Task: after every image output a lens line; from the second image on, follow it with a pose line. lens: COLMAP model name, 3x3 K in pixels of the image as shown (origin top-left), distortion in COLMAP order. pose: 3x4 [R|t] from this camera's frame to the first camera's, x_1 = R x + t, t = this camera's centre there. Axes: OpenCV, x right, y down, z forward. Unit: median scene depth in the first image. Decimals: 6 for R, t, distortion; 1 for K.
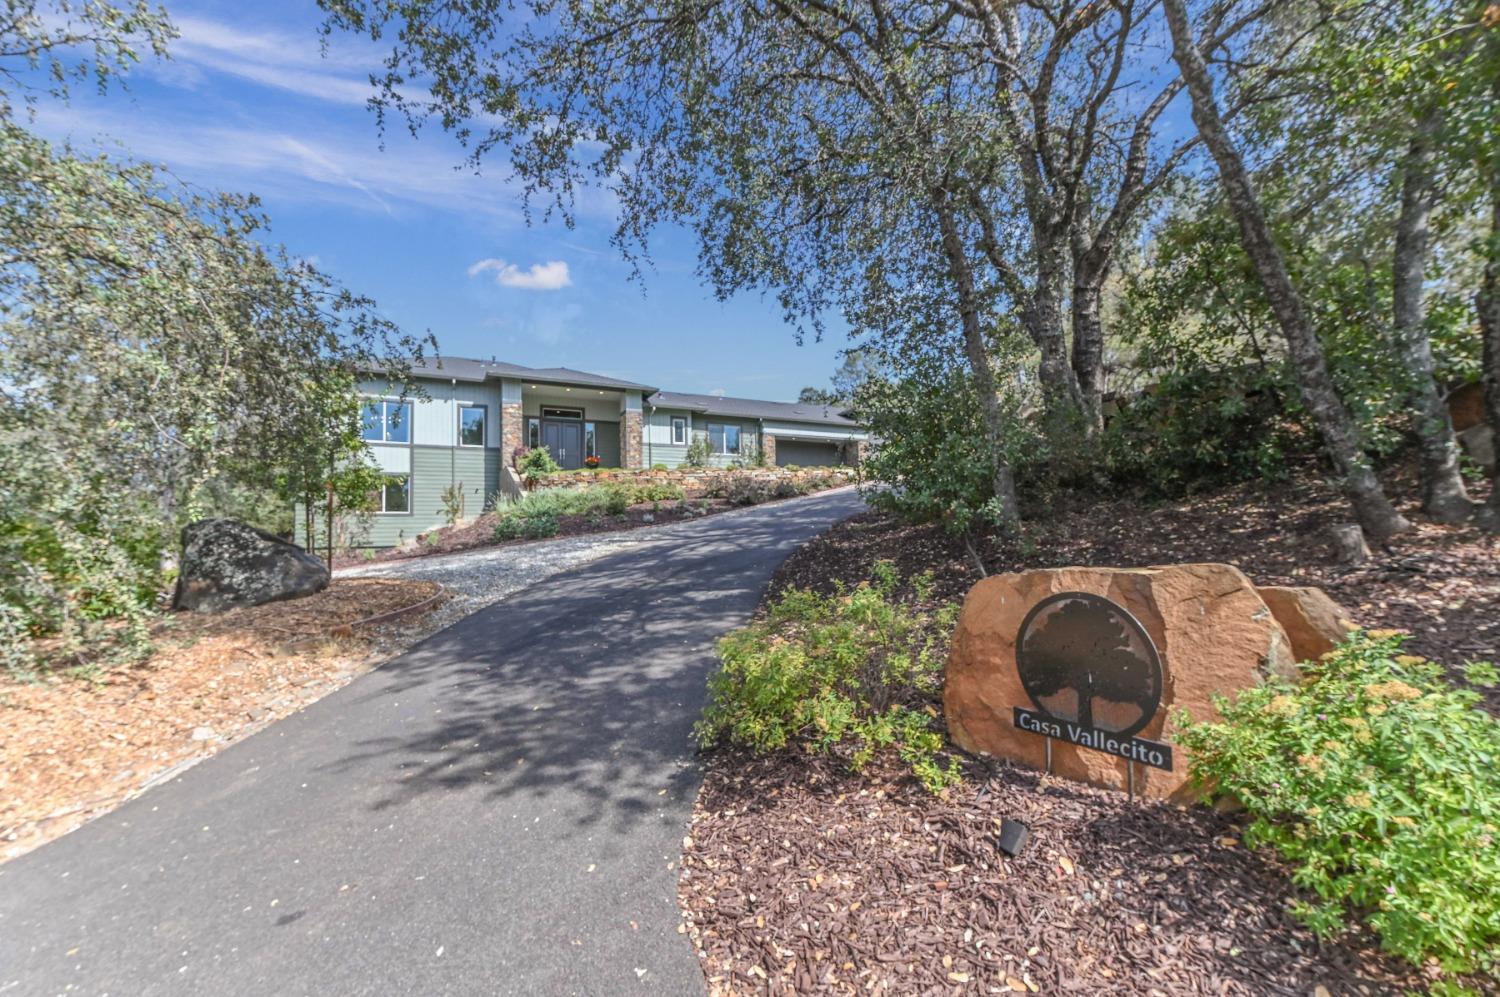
lens RADIAL K [[659.2, 0, 750.0], [0, 659.2, 498.5], [0, 0, 1]] dist [-0.002134, -0.001343]
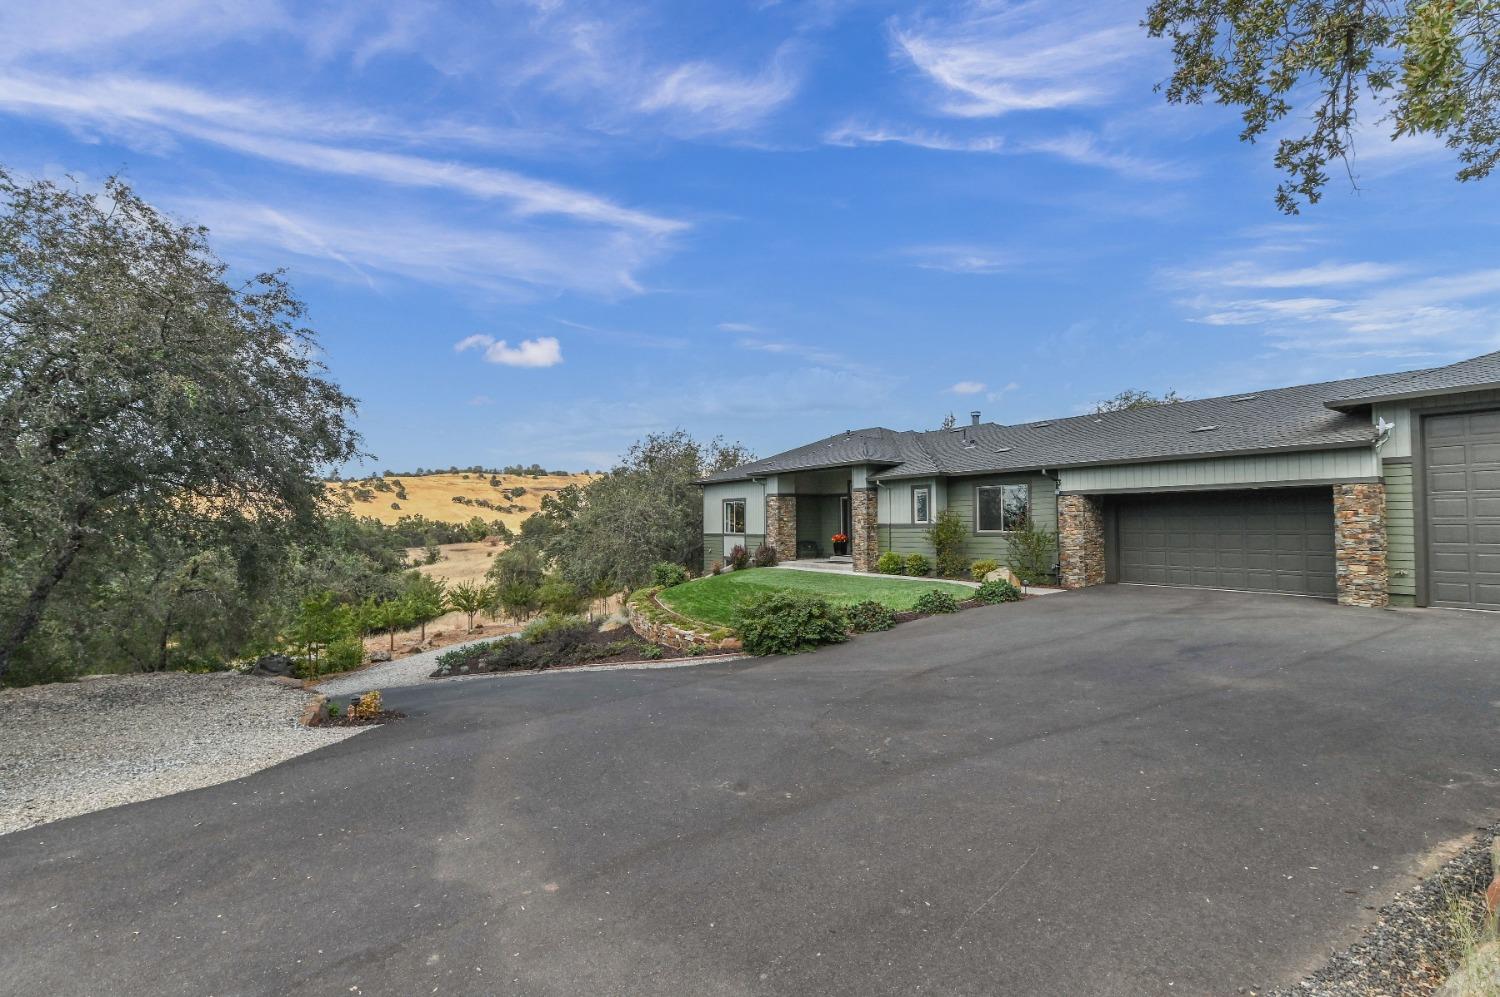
lens RADIAL K [[660.7, 0, 736.2], [0, 660.7, 499.9], [0, 0, 1]] dist [0.000778, -0.001165]
pose [[0.139490, -0.020878, -0.990003, 0.604623], [0.057308, 0.998272, -0.012978, -0.113232], [0.988564, -0.054924, 0.140445, 0.704925]]
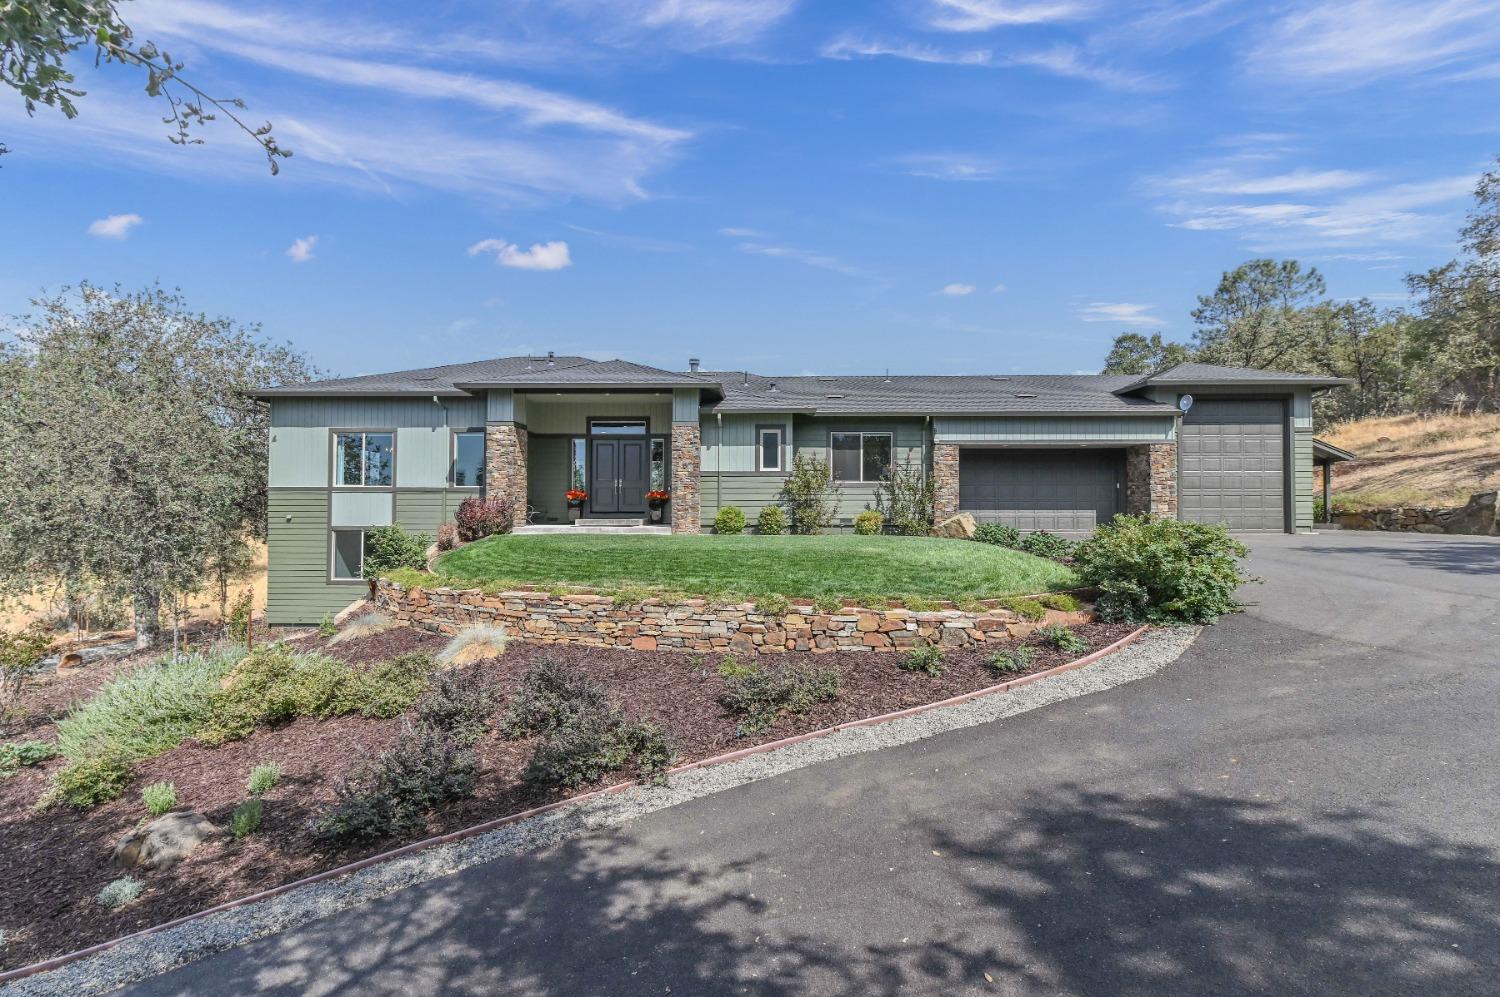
lens RADIAL K [[659.2, 0, 750.0], [0, 659.2, 498.5], [0, 0, 1]] dist [-0.002134, -0.001343]
pose [[0.877751, 0.008102, -0.479048, 0.169162], [0.008694, 0.999423, 0.032833, -0.078950], [0.479038, -0.032984, 0.877174, 0.466900]]
